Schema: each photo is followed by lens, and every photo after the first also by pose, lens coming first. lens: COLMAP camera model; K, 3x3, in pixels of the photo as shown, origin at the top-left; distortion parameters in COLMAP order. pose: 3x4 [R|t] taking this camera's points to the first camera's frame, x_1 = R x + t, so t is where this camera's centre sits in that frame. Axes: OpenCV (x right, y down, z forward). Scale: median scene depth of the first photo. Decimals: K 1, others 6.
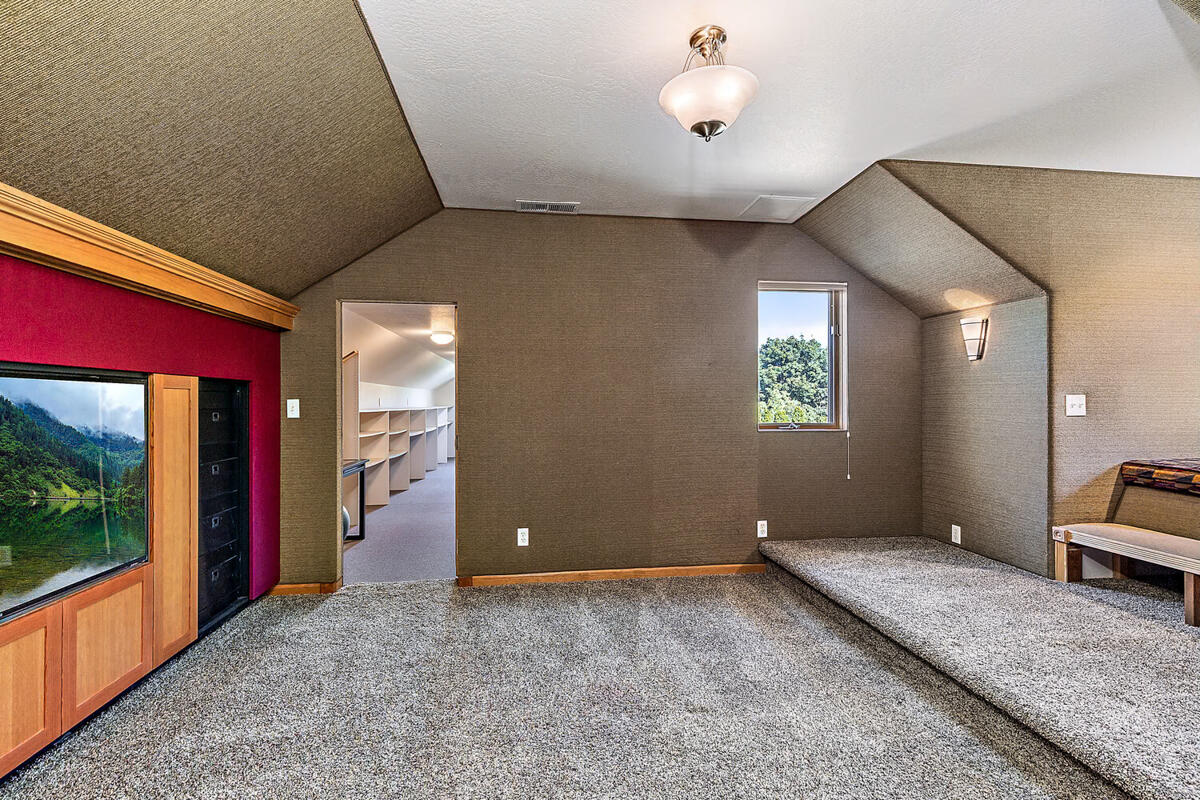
lens RADIAL K [[537.3, 0, 604.9], [0, 537.3, 396.7], [0, 0, 1]] dist [-0.000309, 0.000251]
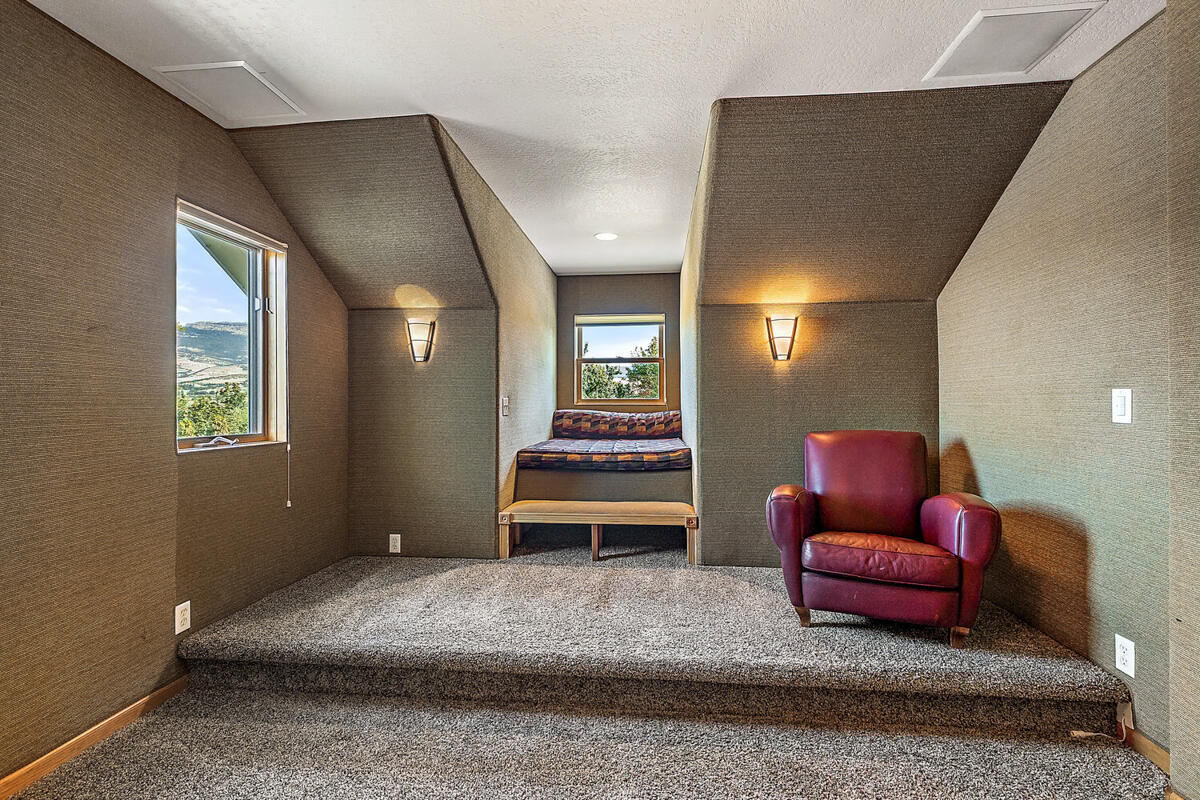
lens RADIAL K [[537.3, 0, 604.9], [0, 537.3, 396.7], [0, 0, 1]] dist [-0.000309, 0.000251]
pose [[0.229743, 0.014026, 0.973150, -0.200901], [-0.007937, 0.999890, -0.012538, 0.006493], [-0.973219, -0.004843, 0.229829, 0.453240]]
